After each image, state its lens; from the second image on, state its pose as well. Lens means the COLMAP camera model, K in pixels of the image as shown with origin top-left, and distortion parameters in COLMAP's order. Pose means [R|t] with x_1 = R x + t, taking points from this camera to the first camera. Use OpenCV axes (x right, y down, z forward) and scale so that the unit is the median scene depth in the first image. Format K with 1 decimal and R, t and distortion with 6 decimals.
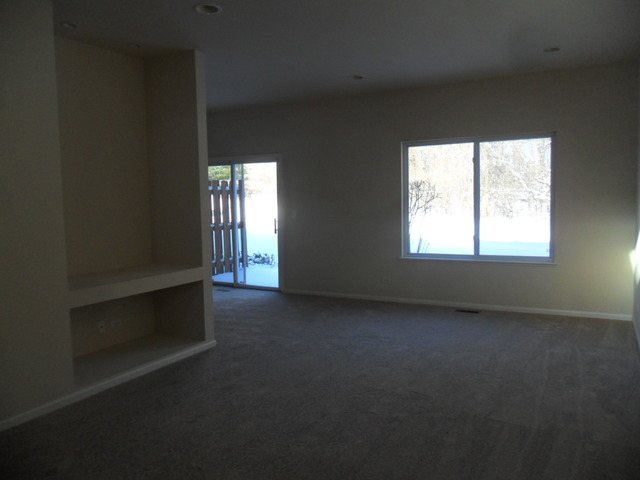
lens RADIAL K [[514.4, 0, 320.0], [0, 514.4, 240.0], [0, 0, 1]] dist [-0.049977, 0.046331]
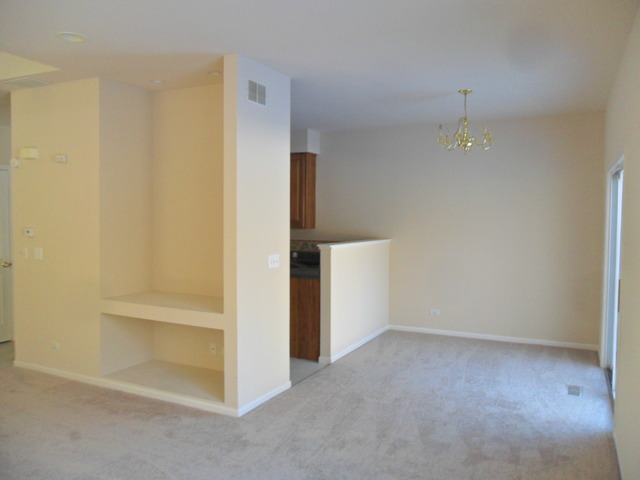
lens RADIAL K [[514.4, 0, 320.0], [0, 514.4, 240.0], [0, 0, 1]] dist [-0.049977, 0.046331]
pose [[0.022901, 0.063543, -0.997716, 0.689635], [-0.093718, 0.993720, 0.061138, -0.152418], [0.995335, 0.092104, 0.028712, 1.328200]]
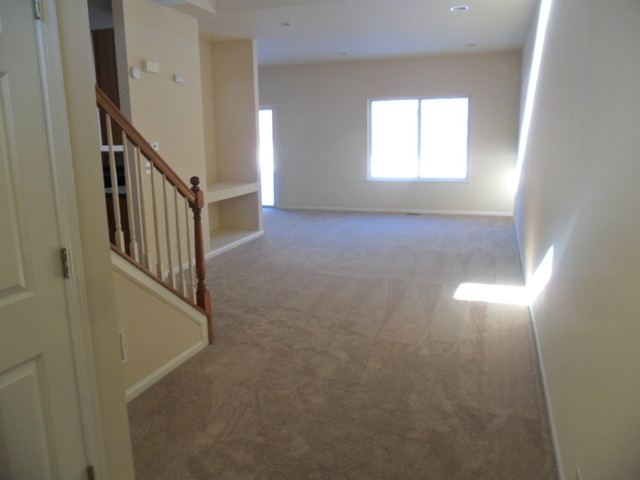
lens RADIAL K [[514.4, 0, 320.0], [0, 514.4, 240.0], [0, 0, 1]] dist [-0.049977, 0.046331]
pose [[0.985522, -0.027753, 0.167263, -0.254020], [0.007805, 0.992892, 0.118760, 0.034237], [-0.169370, -0.115735, 0.978733, -0.474605]]
